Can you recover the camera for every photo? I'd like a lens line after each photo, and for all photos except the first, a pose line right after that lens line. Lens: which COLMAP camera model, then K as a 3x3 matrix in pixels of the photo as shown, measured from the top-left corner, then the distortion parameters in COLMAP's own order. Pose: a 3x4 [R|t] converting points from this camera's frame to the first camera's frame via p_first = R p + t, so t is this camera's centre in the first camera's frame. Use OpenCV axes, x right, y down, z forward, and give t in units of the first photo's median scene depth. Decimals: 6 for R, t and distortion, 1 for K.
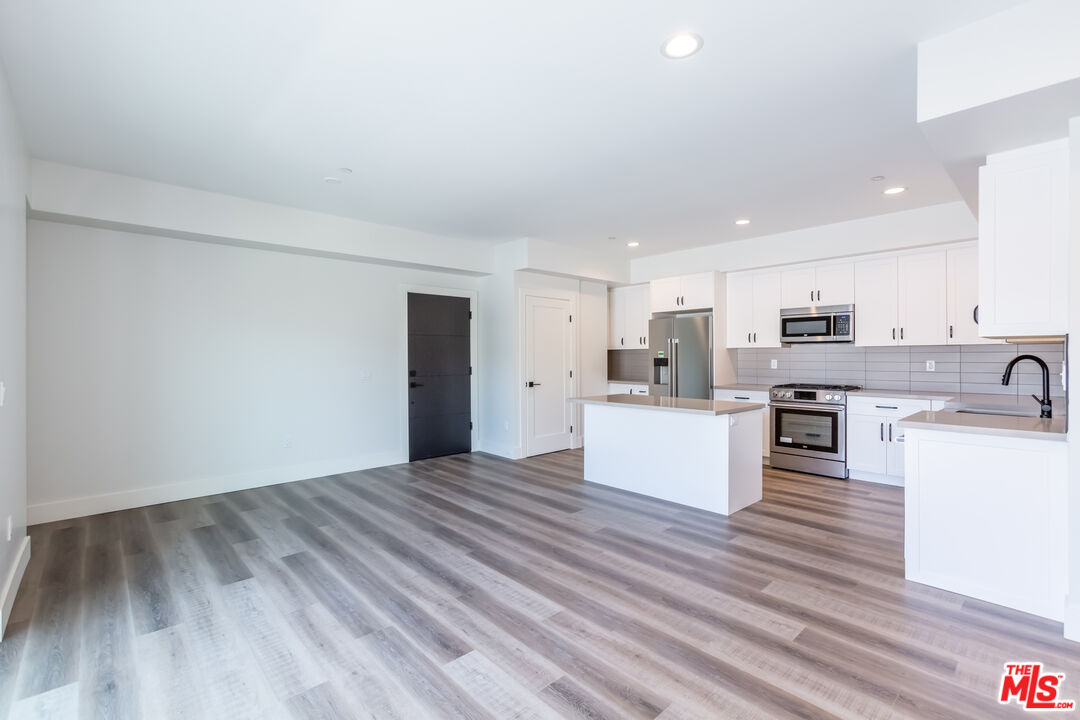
lens RADIAL K [[480.8, 0, 540.0], [0, 480.8, 353.4], [0, 0, 1]] dist [-0.003096, 0.001539]
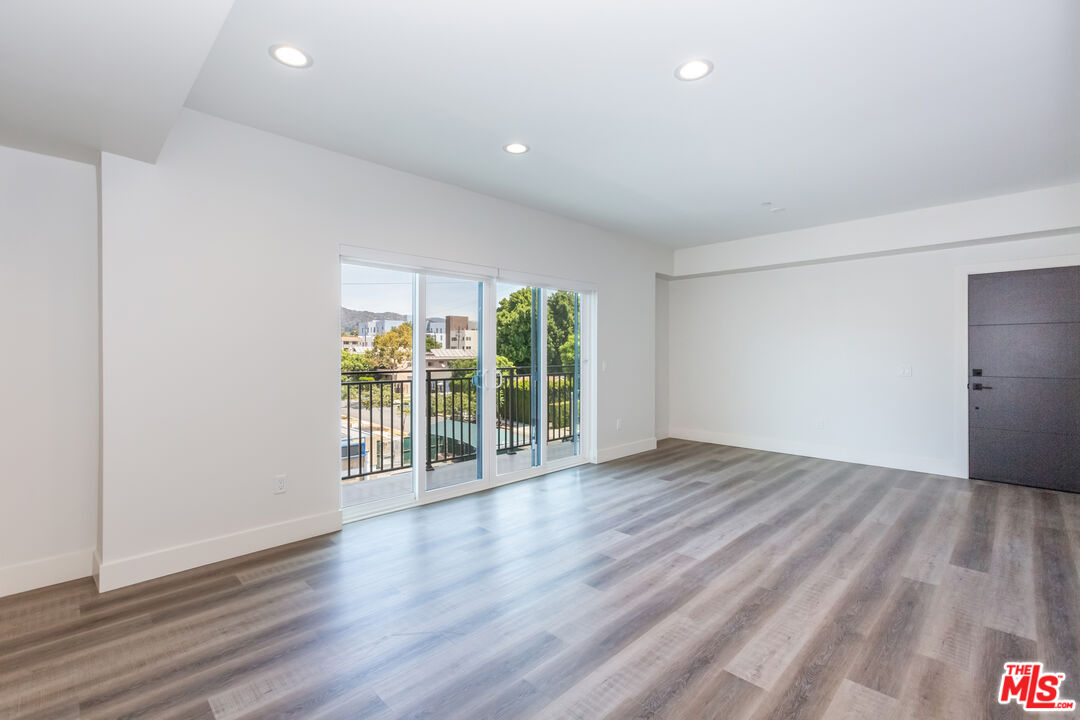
lens RADIAL K [[480.8, 0, 546.1], [0, 480.8, 355.8], [0, 0, 1]] dist [-0.003096, 0.001539]
pose [[0.043612, 0.007805, -0.999018, 1.118268], [0.003779, 0.999961, 0.007978, 0.009996], [0.999041, -0.004123, 0.043581, 0.512608]]
